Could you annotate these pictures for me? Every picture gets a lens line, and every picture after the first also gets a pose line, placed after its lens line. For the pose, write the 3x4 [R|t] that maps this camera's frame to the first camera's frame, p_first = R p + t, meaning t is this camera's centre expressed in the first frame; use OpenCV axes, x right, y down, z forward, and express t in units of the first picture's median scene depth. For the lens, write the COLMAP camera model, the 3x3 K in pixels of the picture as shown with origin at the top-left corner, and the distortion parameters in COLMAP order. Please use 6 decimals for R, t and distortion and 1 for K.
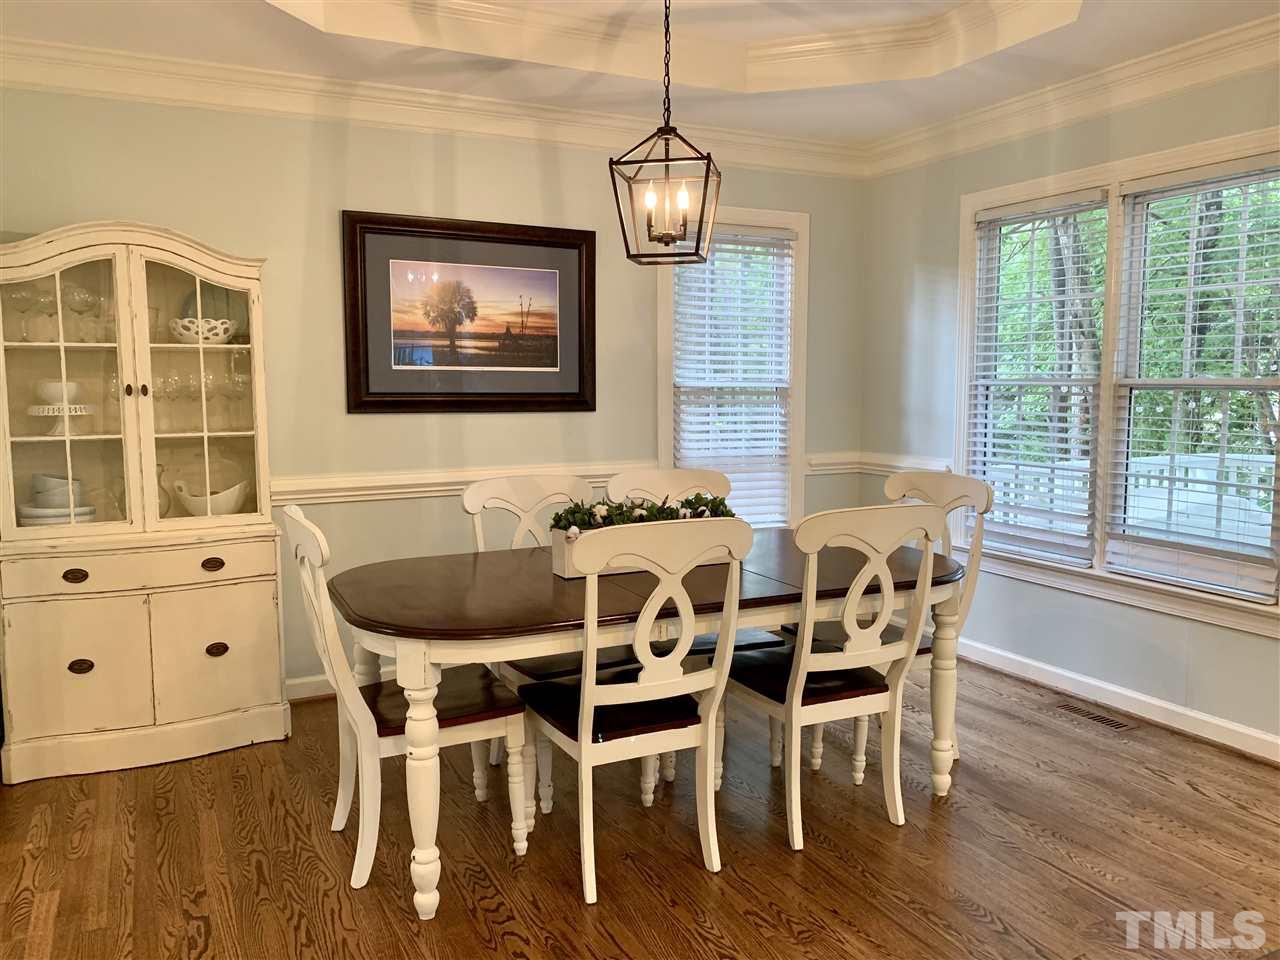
lens RADIAL K [[993.9, 0, 640.0], [0, 993.9, 480.0], [0, 0, 1]] dist [0.024673, -0.009228]
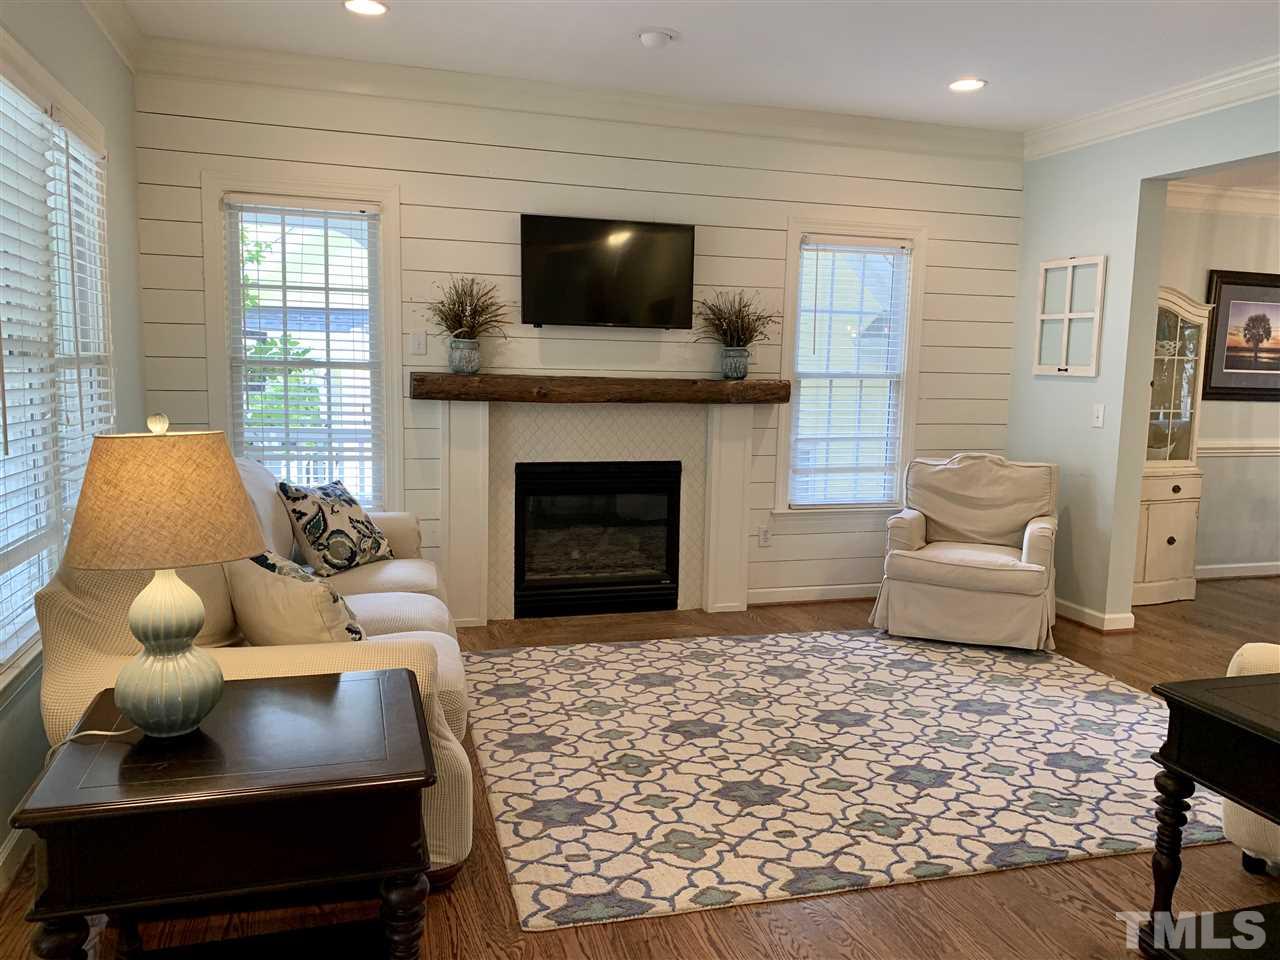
lens RADIAL K [[993.9, 0, 640.0], [0, 993.9, 480.0], [0, 0, 1]] dist [0.024673, -0.009228]
pose [[0.985086, 0.043431, -0.166491, -0.876734], [-0.040839, 0.998986, 0.018964, 0.062825], [0.167146, -0.011882, 0.985861, -0.675154]]
